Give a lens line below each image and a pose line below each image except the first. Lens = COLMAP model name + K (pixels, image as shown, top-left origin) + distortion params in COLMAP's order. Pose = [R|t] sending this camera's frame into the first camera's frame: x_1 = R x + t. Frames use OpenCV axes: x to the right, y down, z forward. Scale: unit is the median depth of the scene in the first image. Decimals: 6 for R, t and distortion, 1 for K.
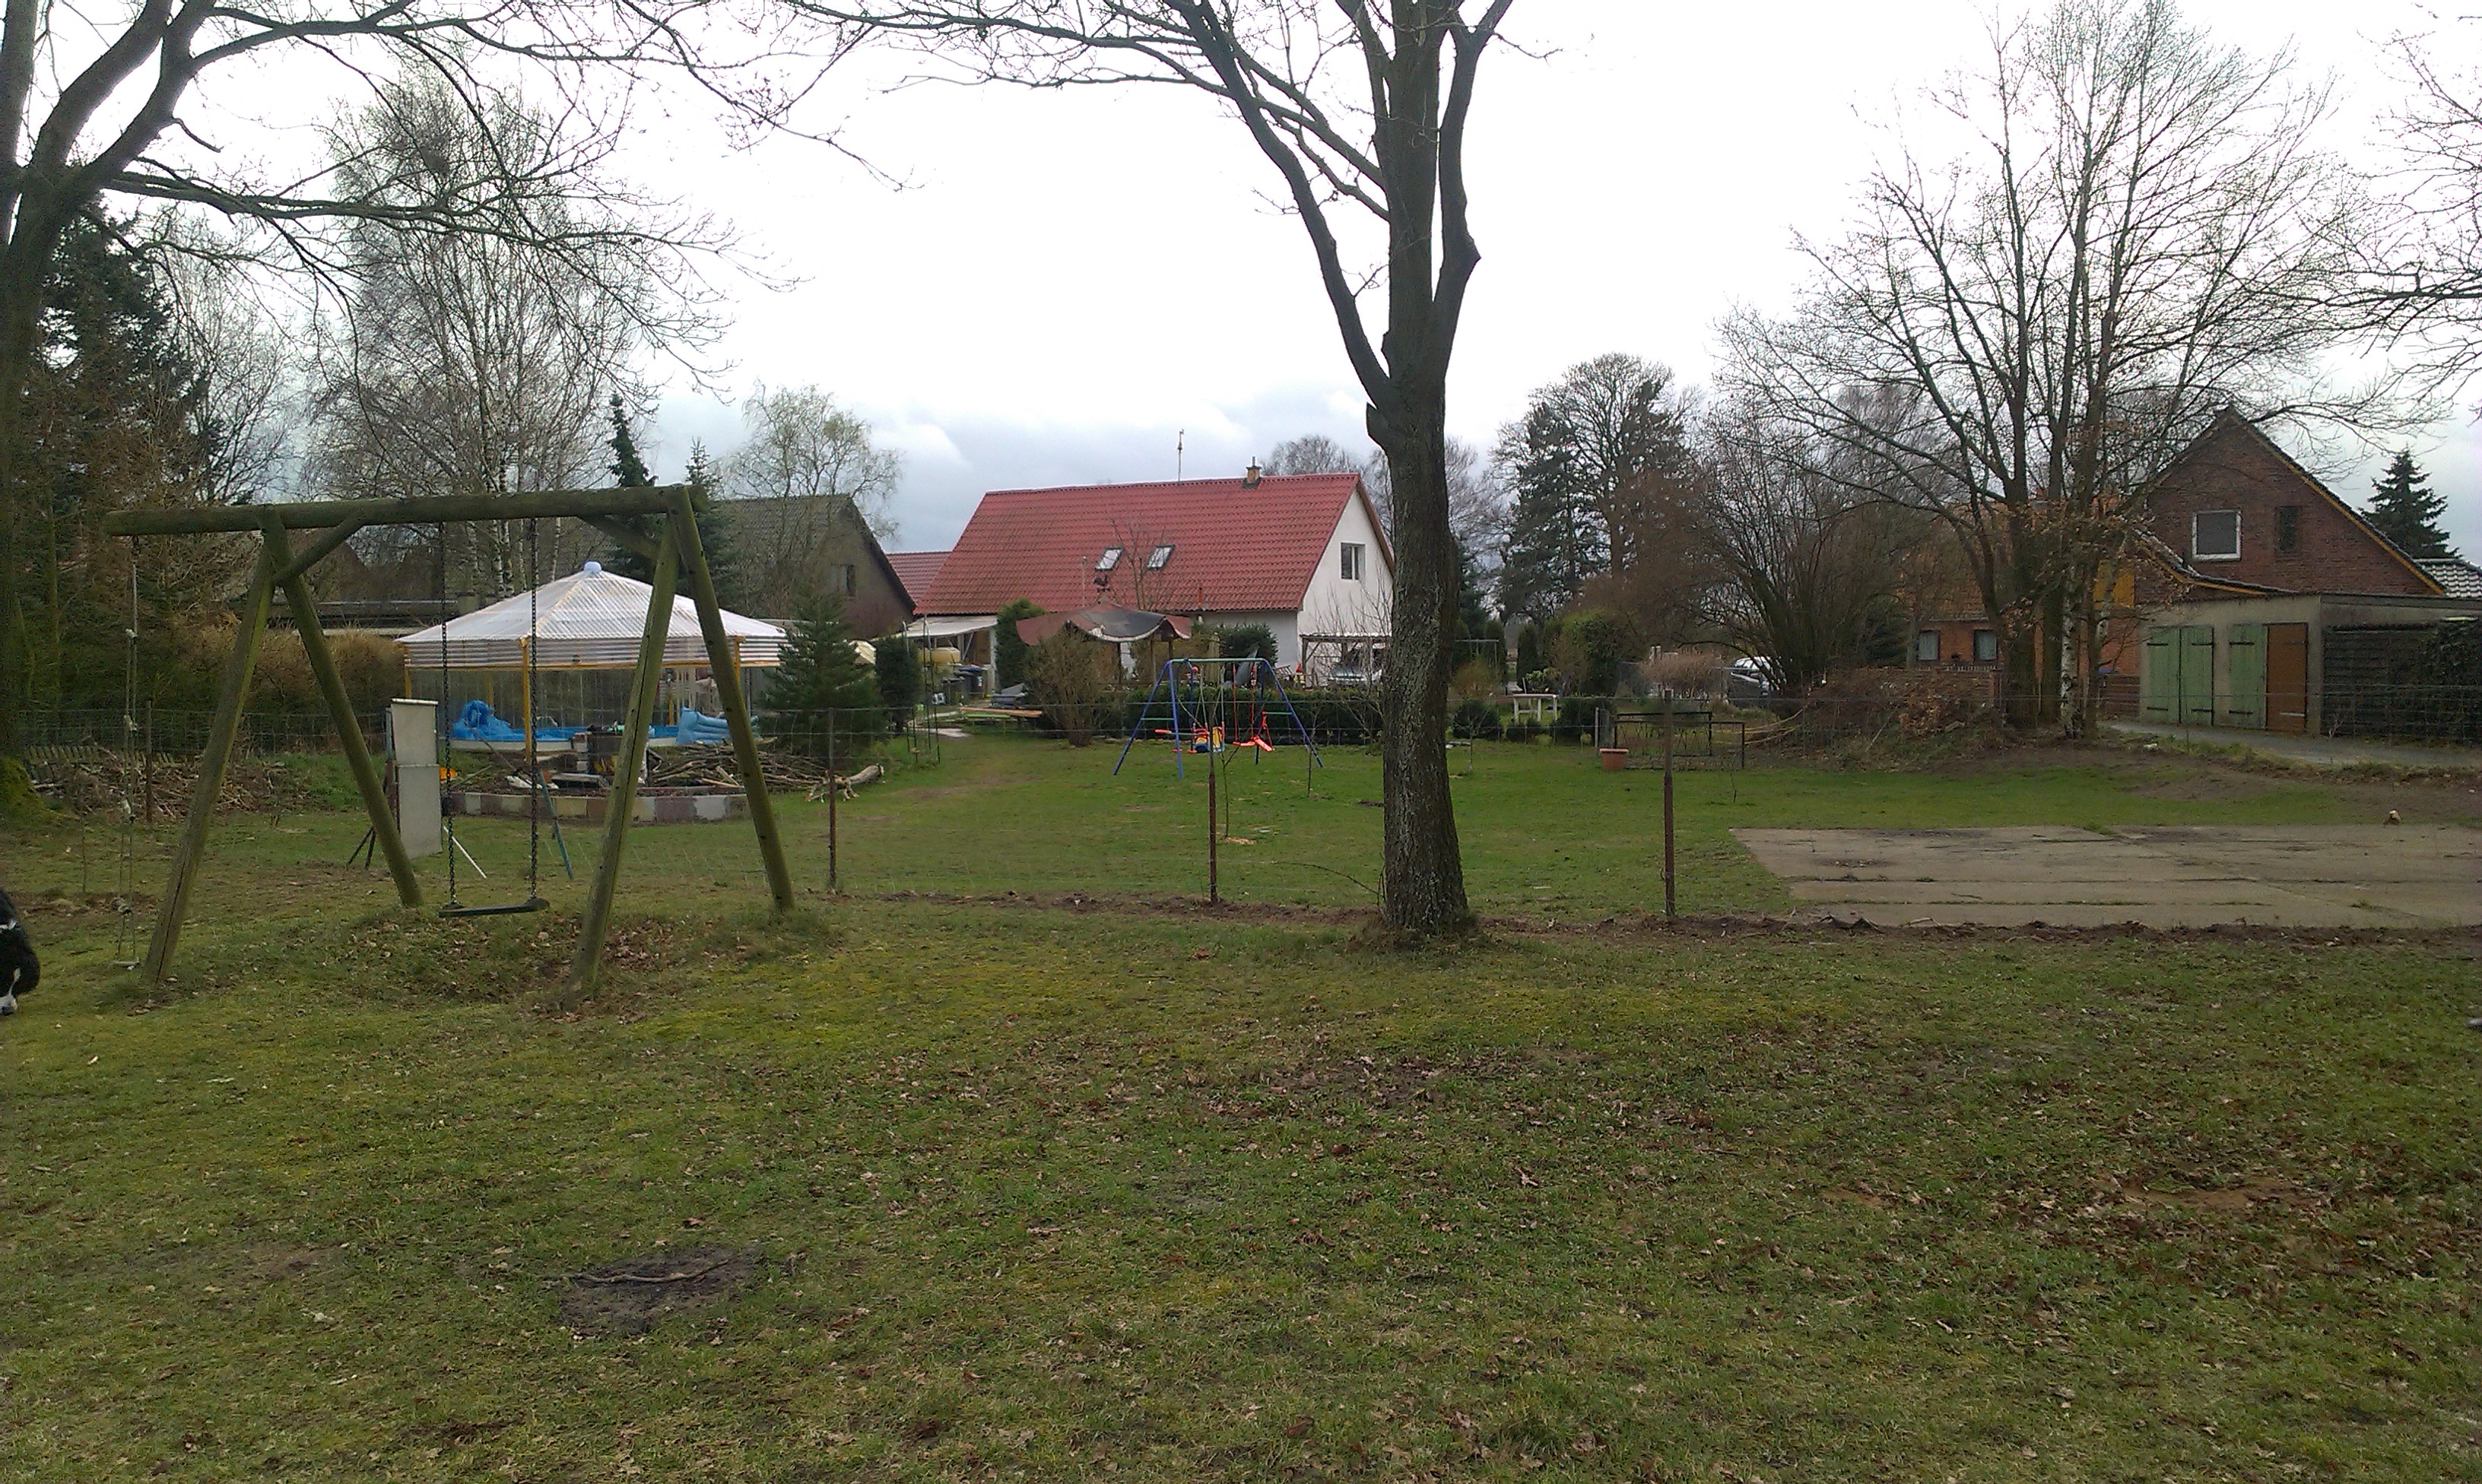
lens RADIAL K [[1971.9, 0, 1224.4], [0, 1971.9, 732.4], [0, 0, 1]] dist [0.105132, -0.184806]
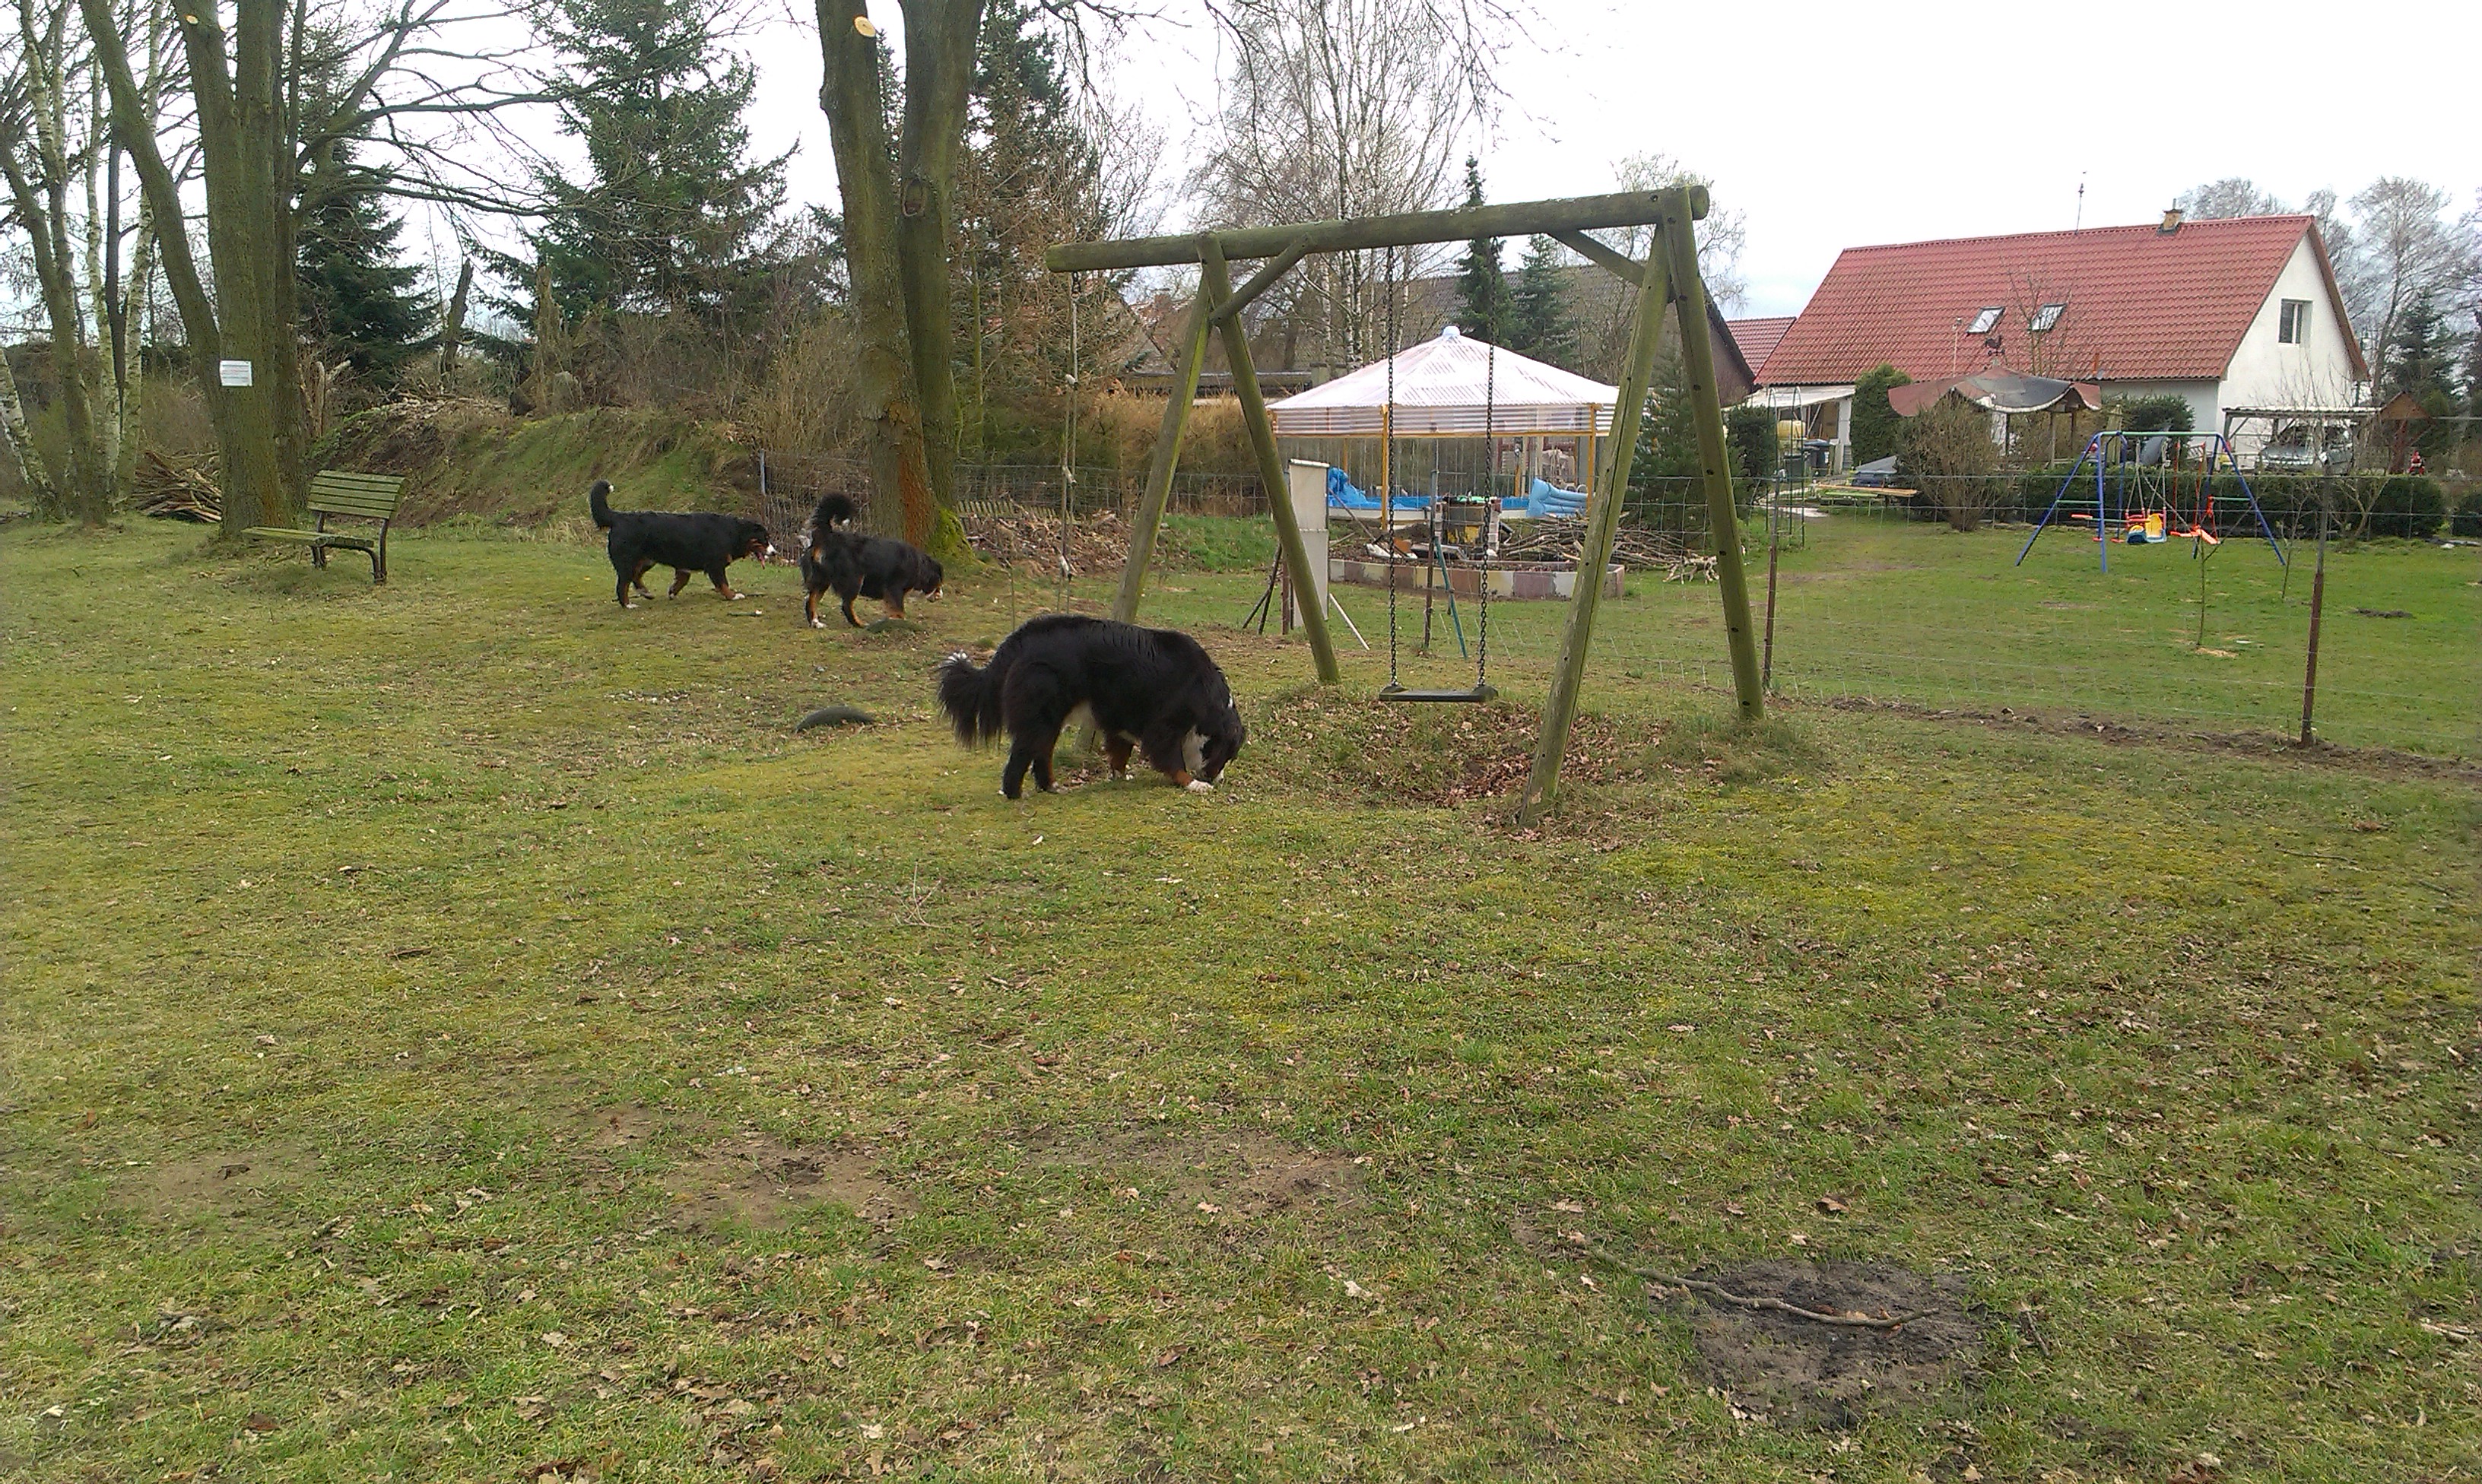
lens RADIAL K [[1971.9, 0, 1224.4], [0, 1971.9, 732.4], [0, 0, 1]] dist [0.105132, -0.184806]
pose [[0.920071, 0.071823, -0.385111, -0.033653], [-0.028375, 0.992686, 0.117343, 0.001421], [0.390722, -0.097037, 0.915380, 0.049697]]
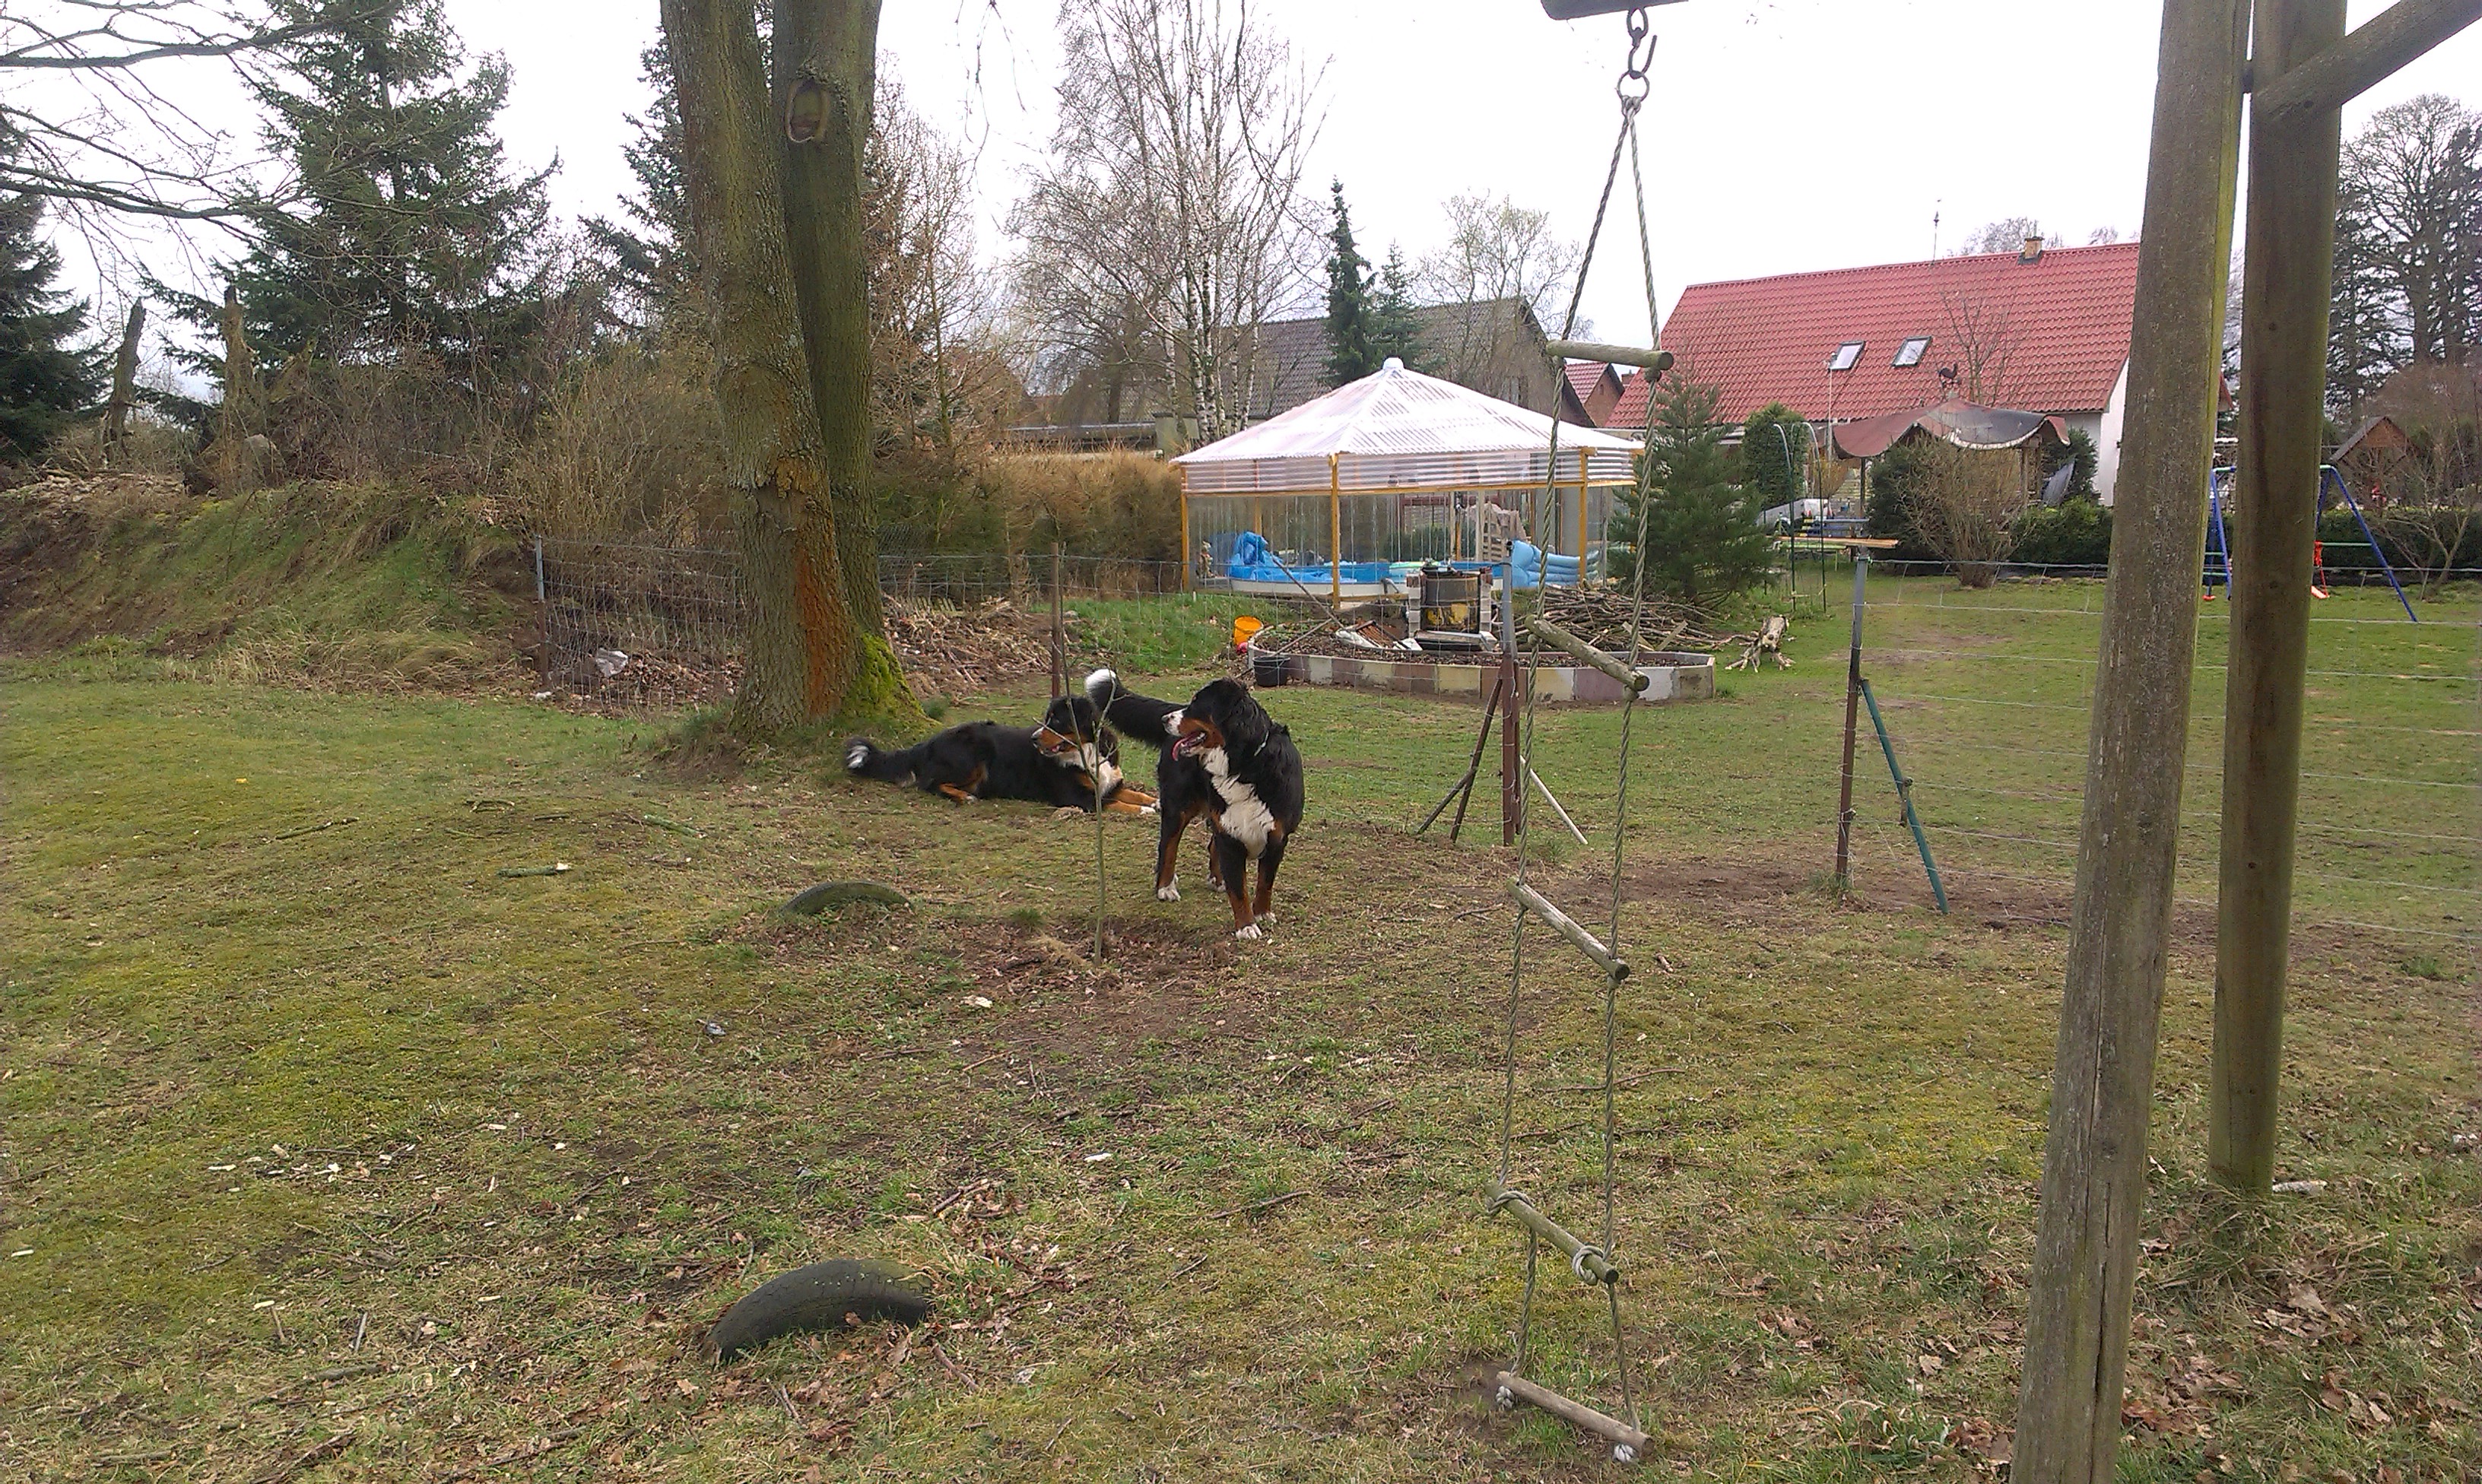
lens RADIAL K [[1971.9, 0, 1224.4], [0, 1971.9, 732.4], [0, 0, 1]] dist [0.105132, -0.184806]
pose [[0.958206, 0.025383, -0.284951, -0.165860], [-0.000194, 0.996114, 0.088078, -0.006028], [0.286079, -0.084341, 0.954487, 0.223896]]
